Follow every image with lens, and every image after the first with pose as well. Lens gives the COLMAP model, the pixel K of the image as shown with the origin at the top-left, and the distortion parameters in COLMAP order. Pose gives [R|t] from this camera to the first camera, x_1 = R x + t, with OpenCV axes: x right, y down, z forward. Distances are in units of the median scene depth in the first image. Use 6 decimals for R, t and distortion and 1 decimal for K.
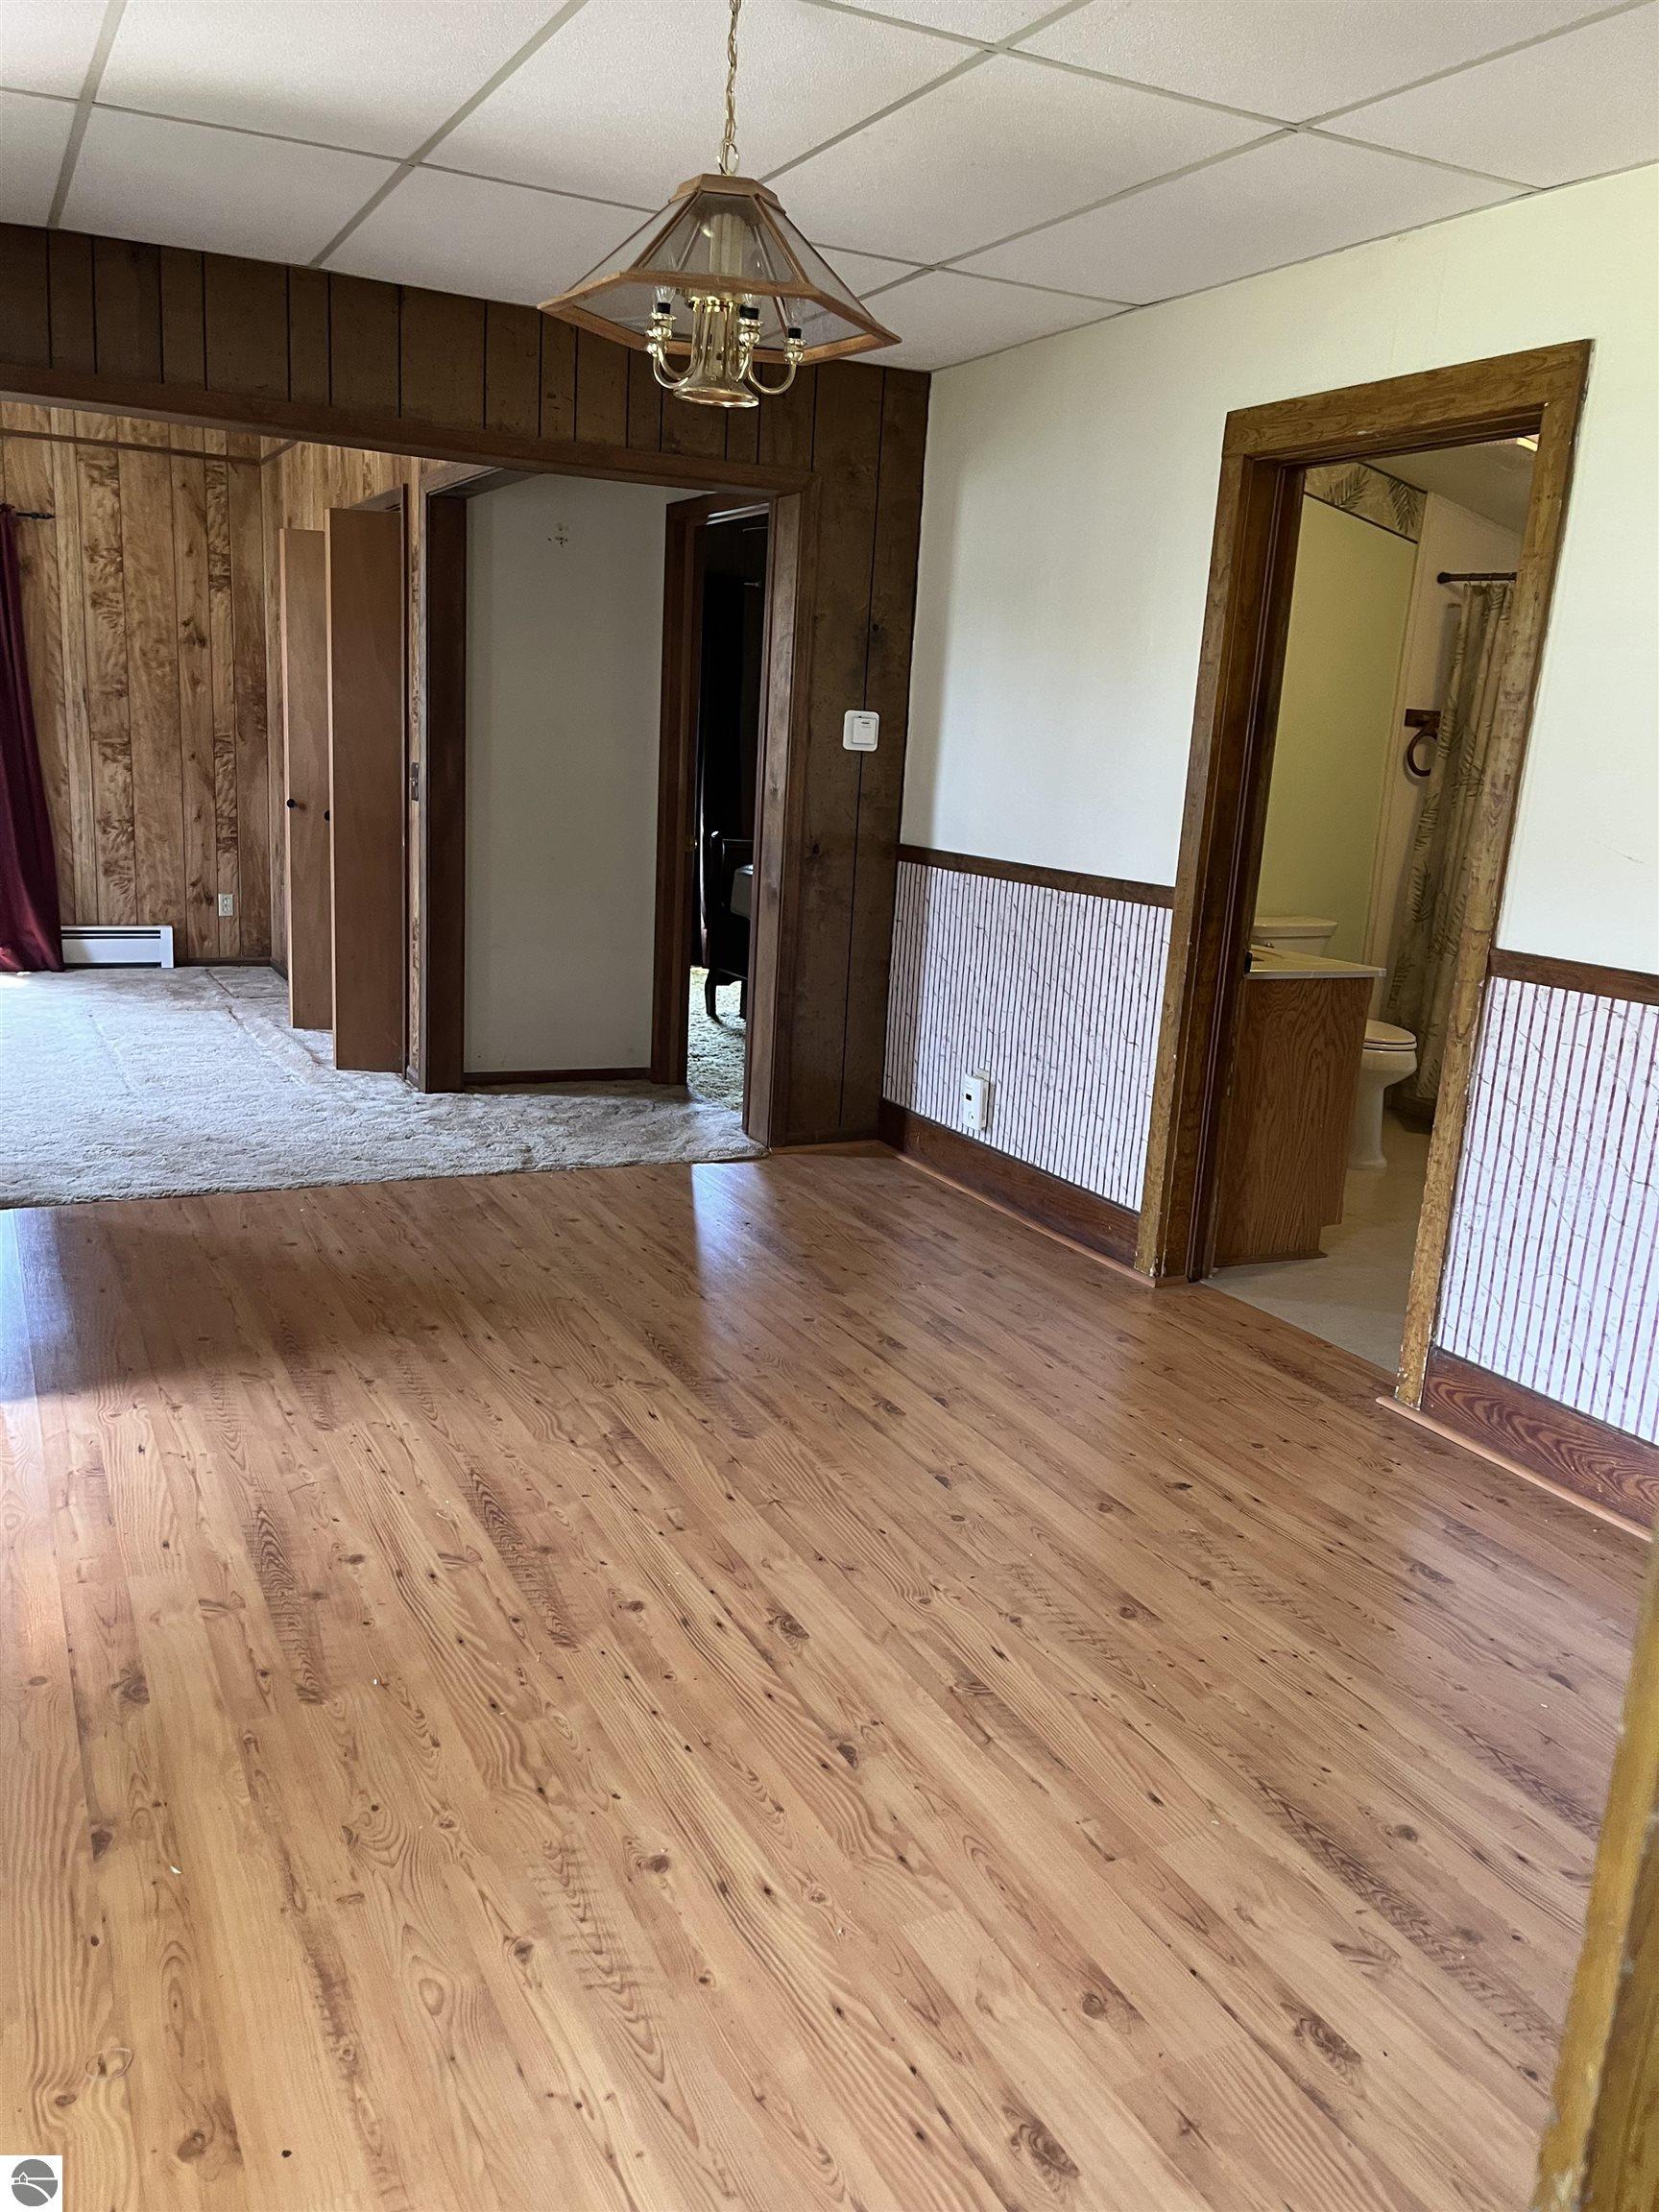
lens RADIAL K [[1686.2, 0, 829.4], [0, 1686.2, 1105.9], [0, 0, 1]] dist [0.064721, 0.000598]
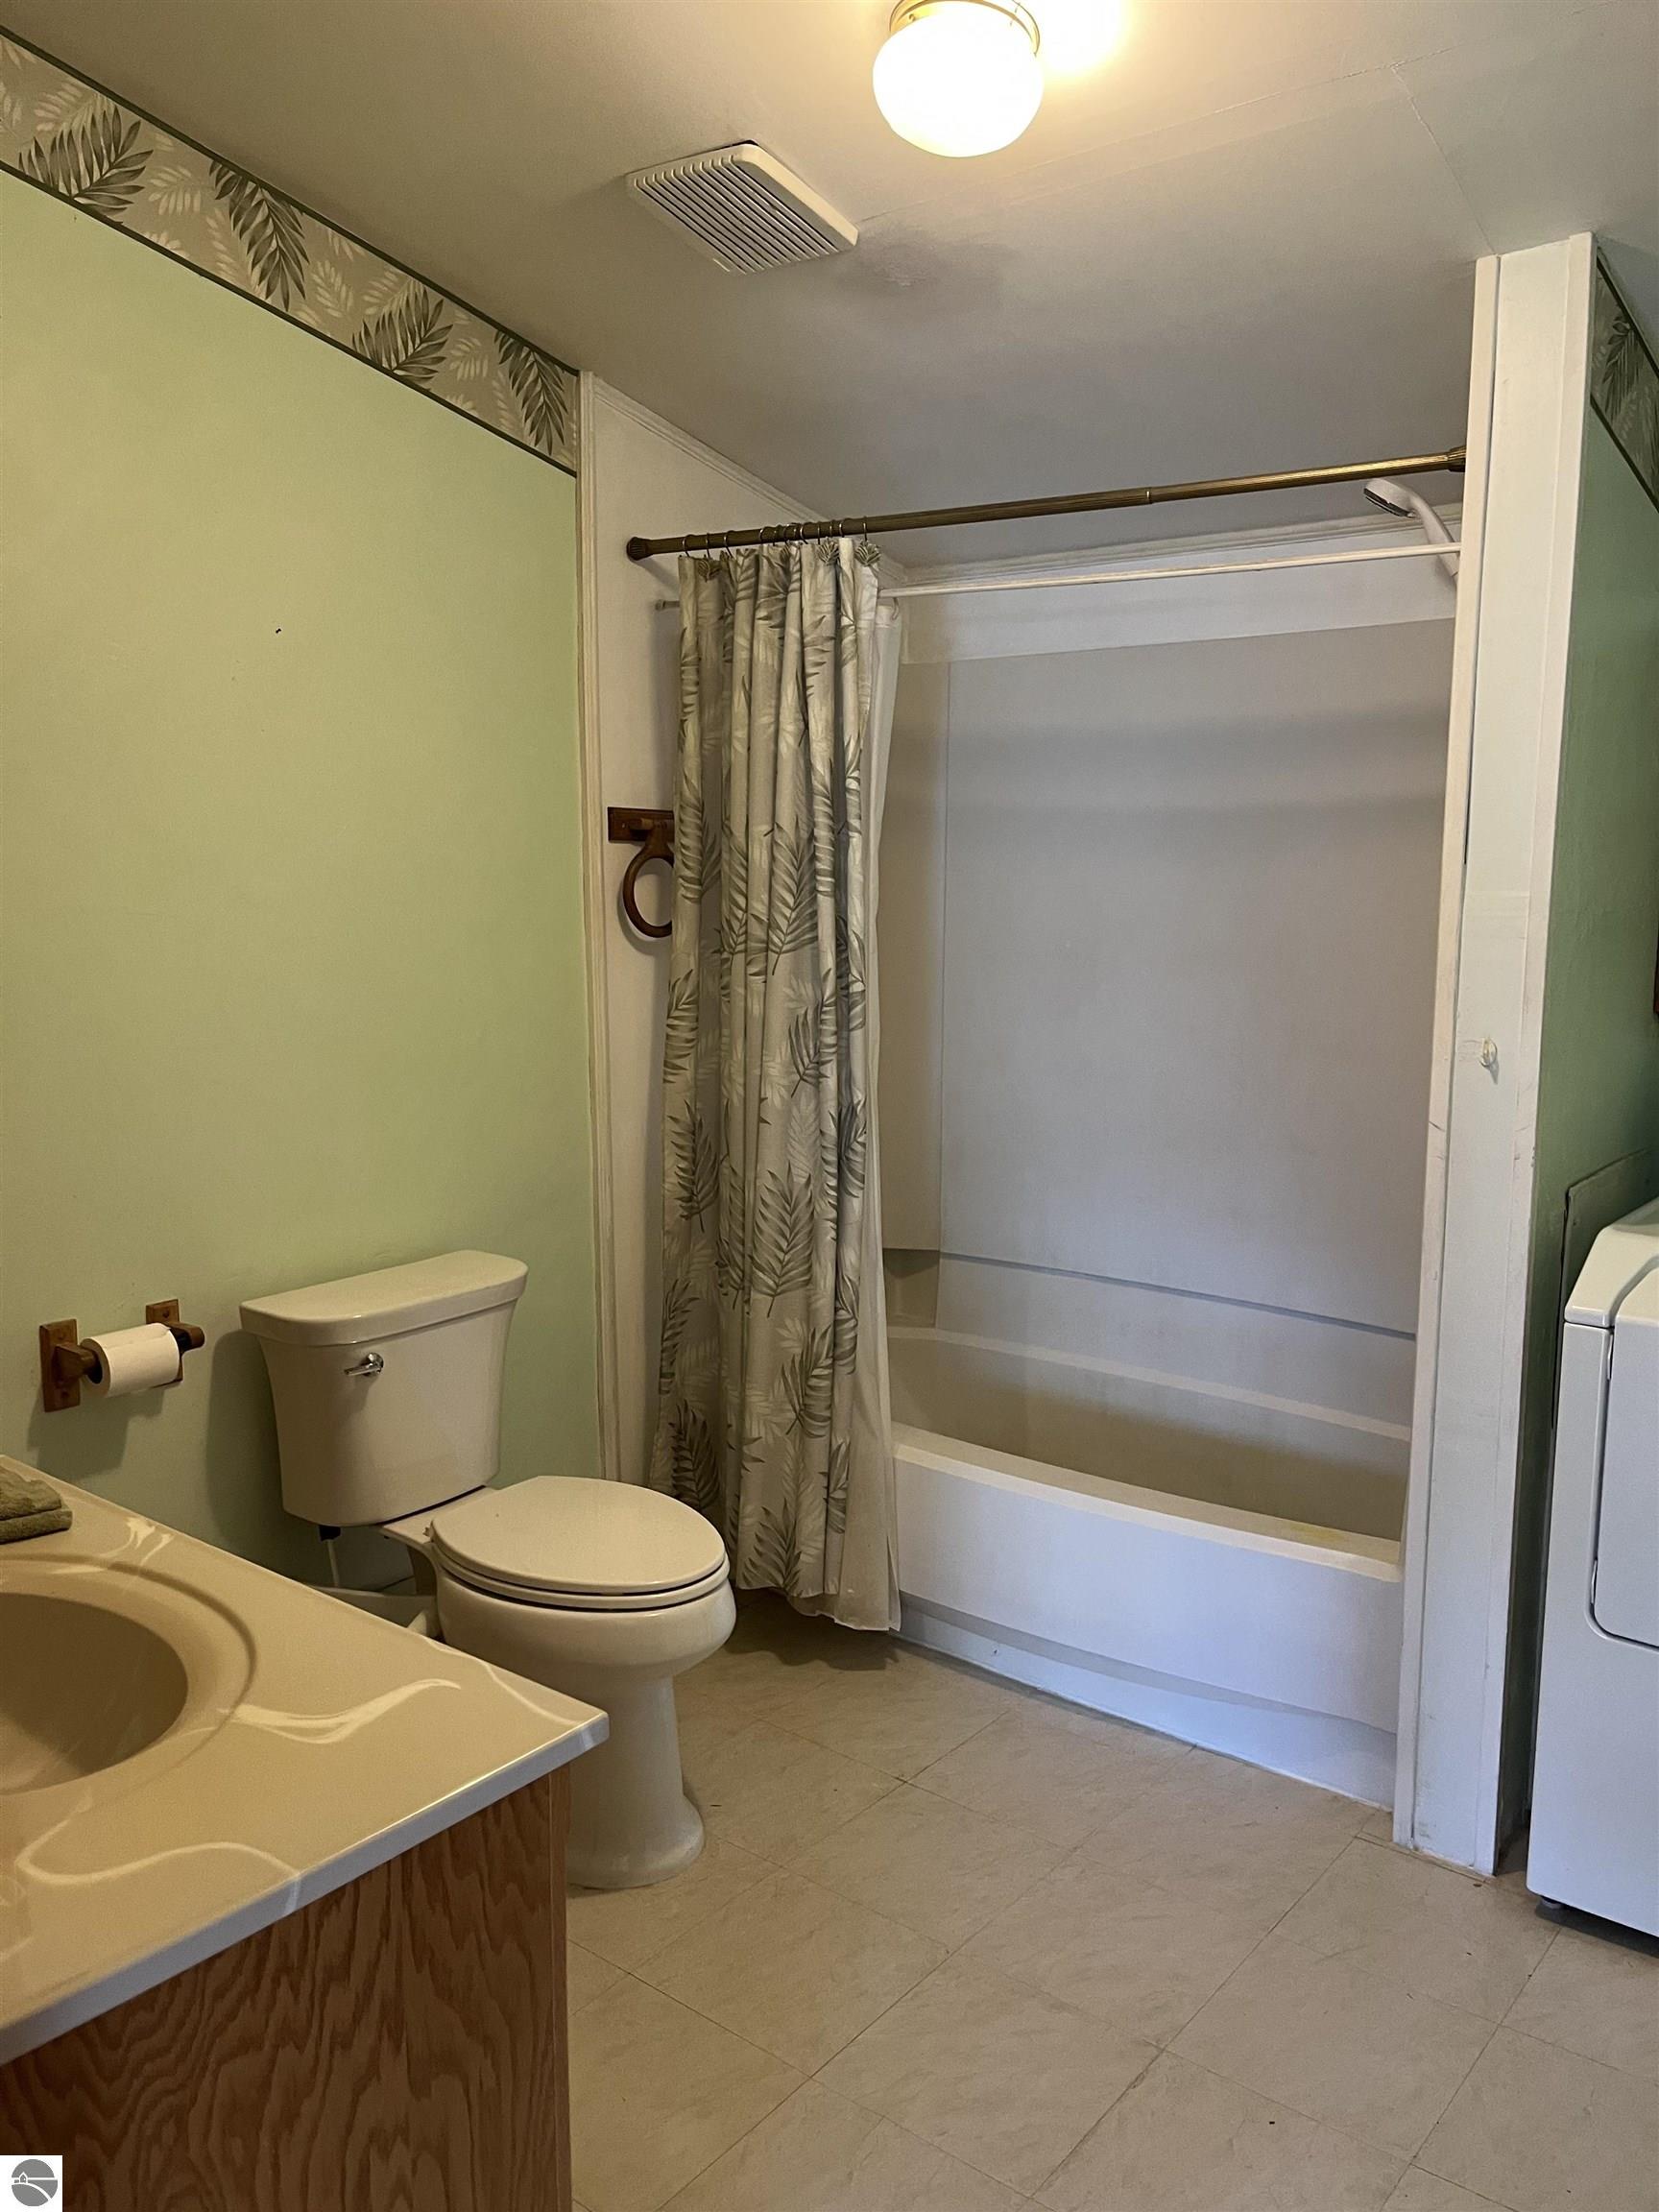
lens RADIAL K [[1686.2, 0, 829.9], [0, 1686.2, 1105.8], [0, 0, 1]] dist [0.064721, 0.000598]
pose [[0.909962, -0.110653, 0.399655, 0.196749], [0.143372, 0.988258, -0.052818, -0.115221], [-0.389118, 0.105362, 0.915143, 0.549510]]
